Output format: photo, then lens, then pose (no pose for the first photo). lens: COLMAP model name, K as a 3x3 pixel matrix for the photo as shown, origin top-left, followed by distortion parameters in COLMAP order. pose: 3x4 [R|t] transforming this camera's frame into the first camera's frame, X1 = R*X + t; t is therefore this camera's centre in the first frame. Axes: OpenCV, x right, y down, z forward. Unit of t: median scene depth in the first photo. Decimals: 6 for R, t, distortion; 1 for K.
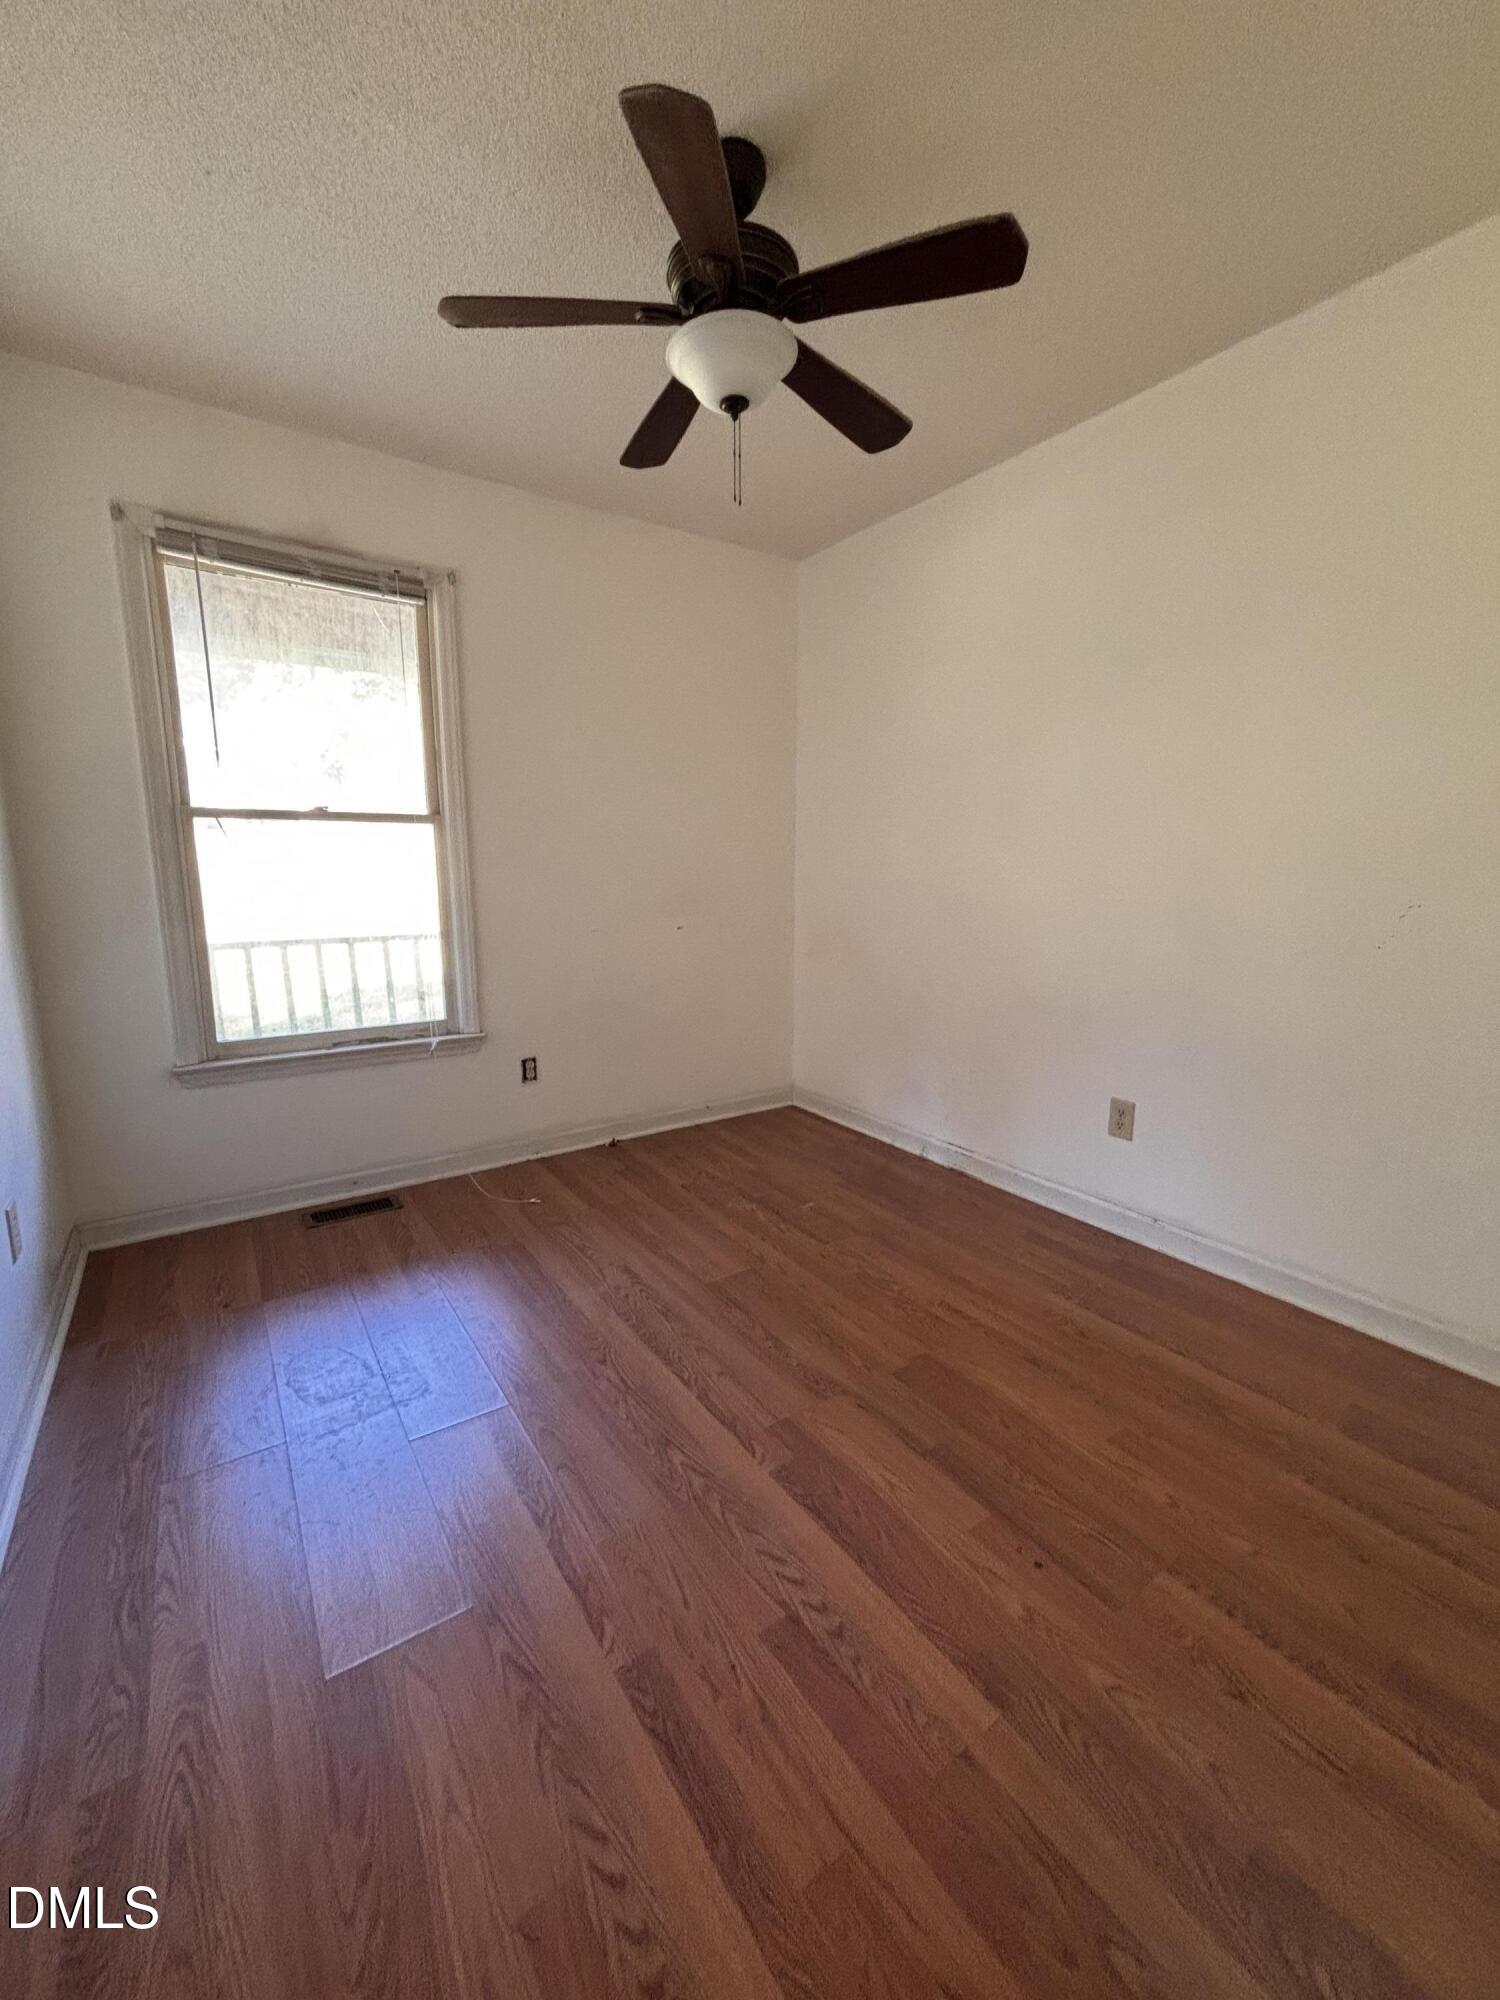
lens RADIAL K [[800.1, 0, 750.0], [0, 800.1, 1000.0], [0, 0, 1]] dist [0.028415, -0.000103]
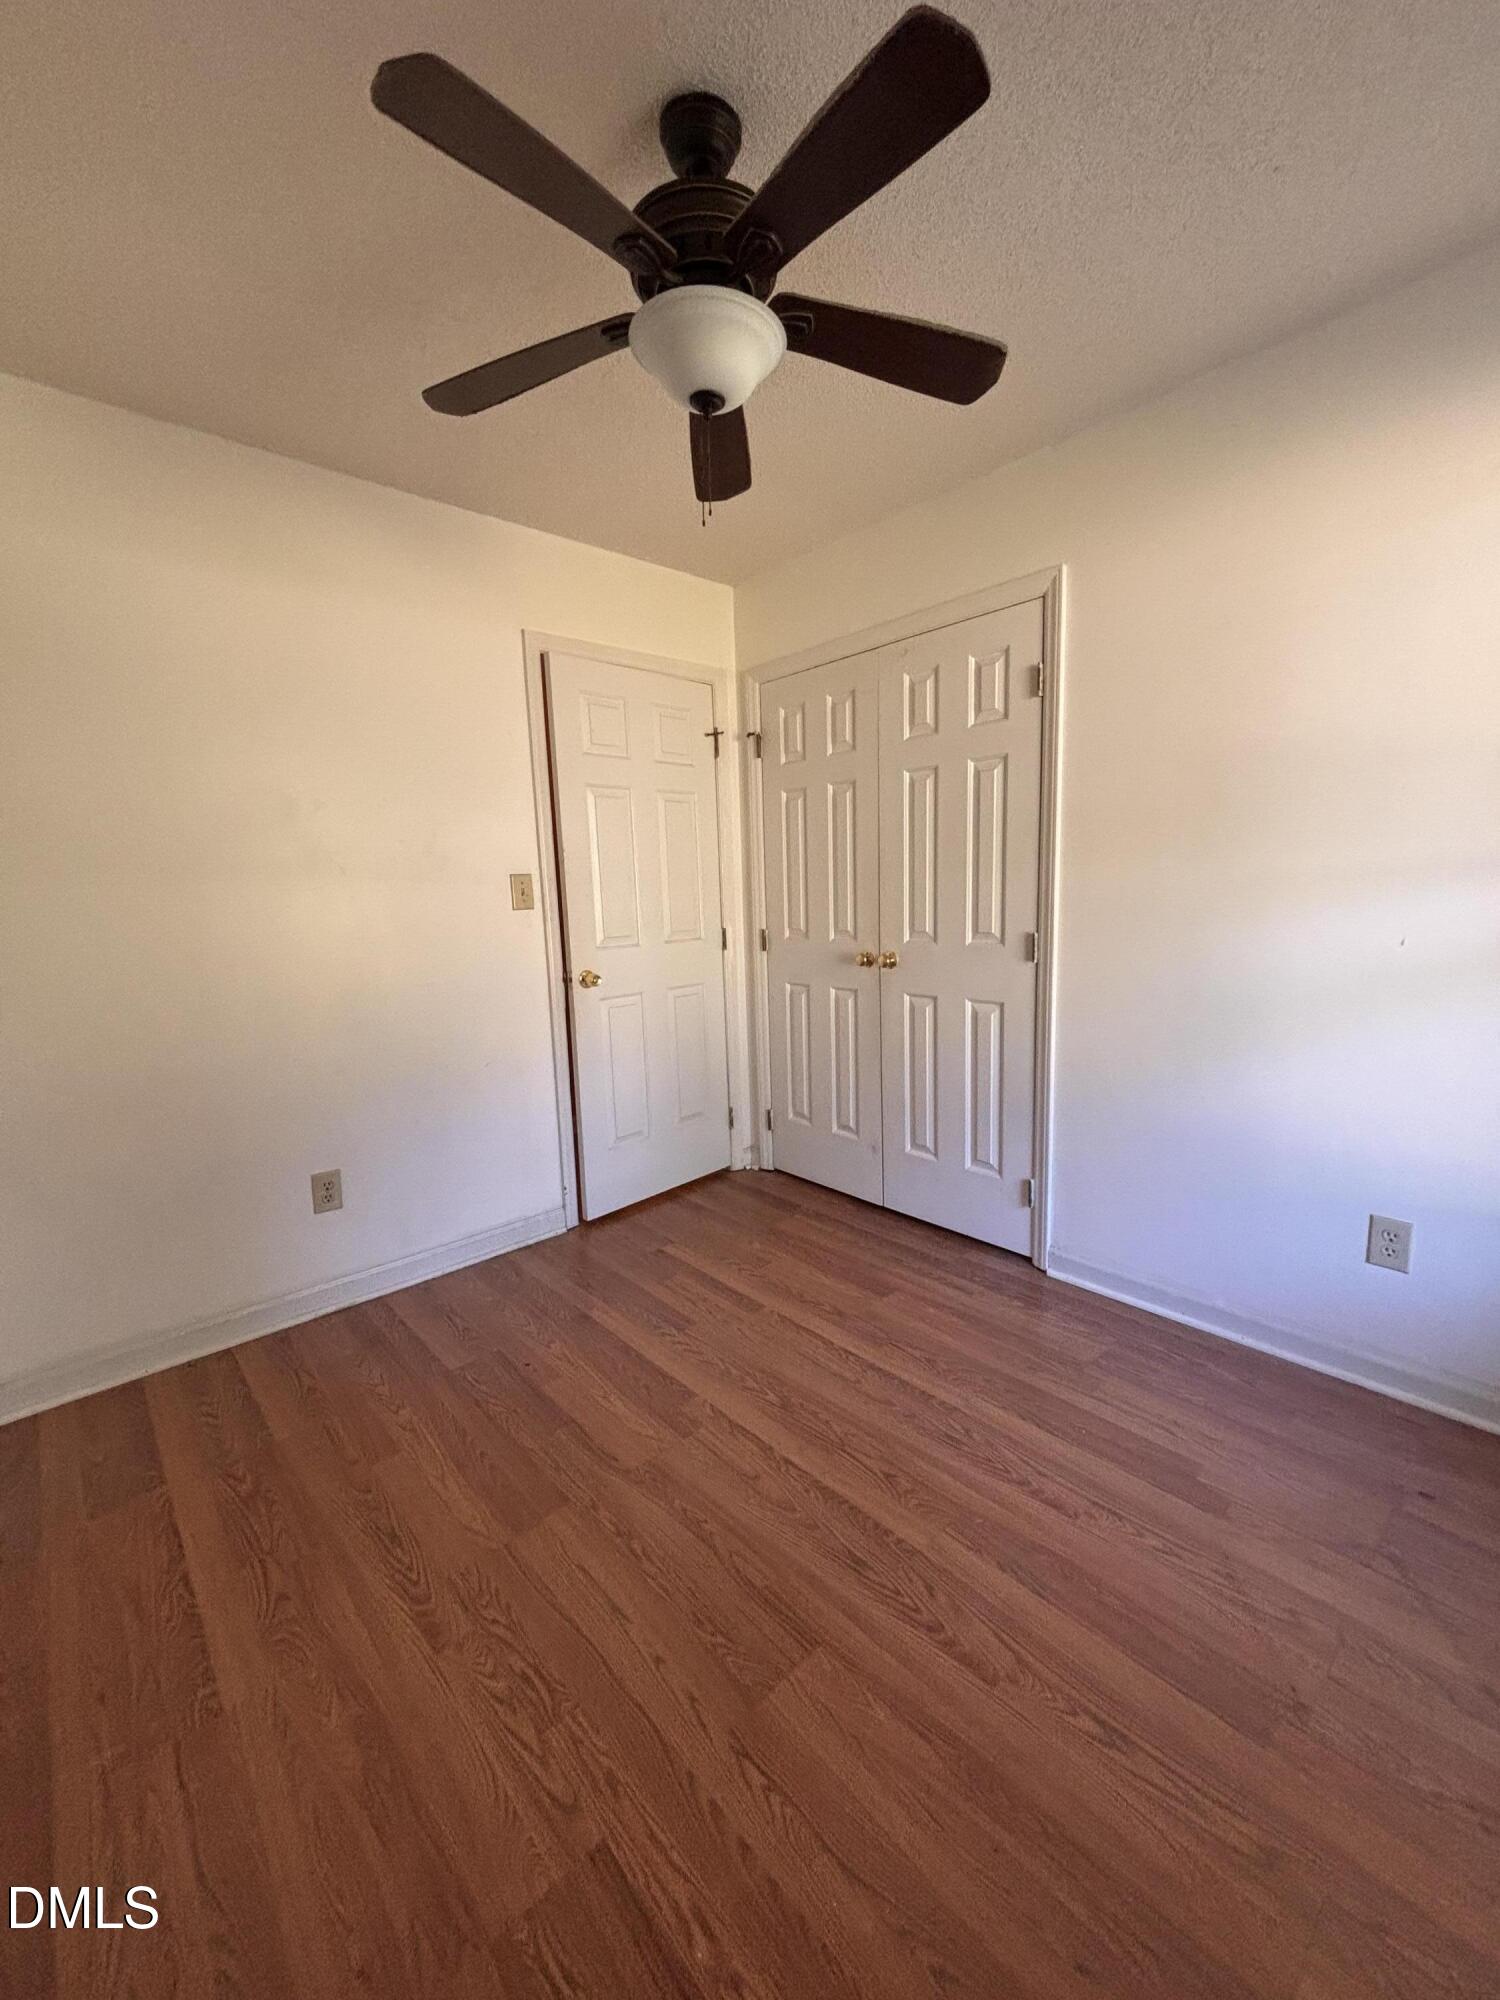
lens RADIAL K [[800.1, 0, 750.0], [0, 800.1, 1000.0], [0, 0, 1]] dist [0.028415, -0.000103]
pose [[-0.990319, 0.054732, -0.127561, 0.067017], [0.014587, 0.954927, 0.296483, -0.378869], [0.138039, 0.291752, -0.946481, 1.909270]]
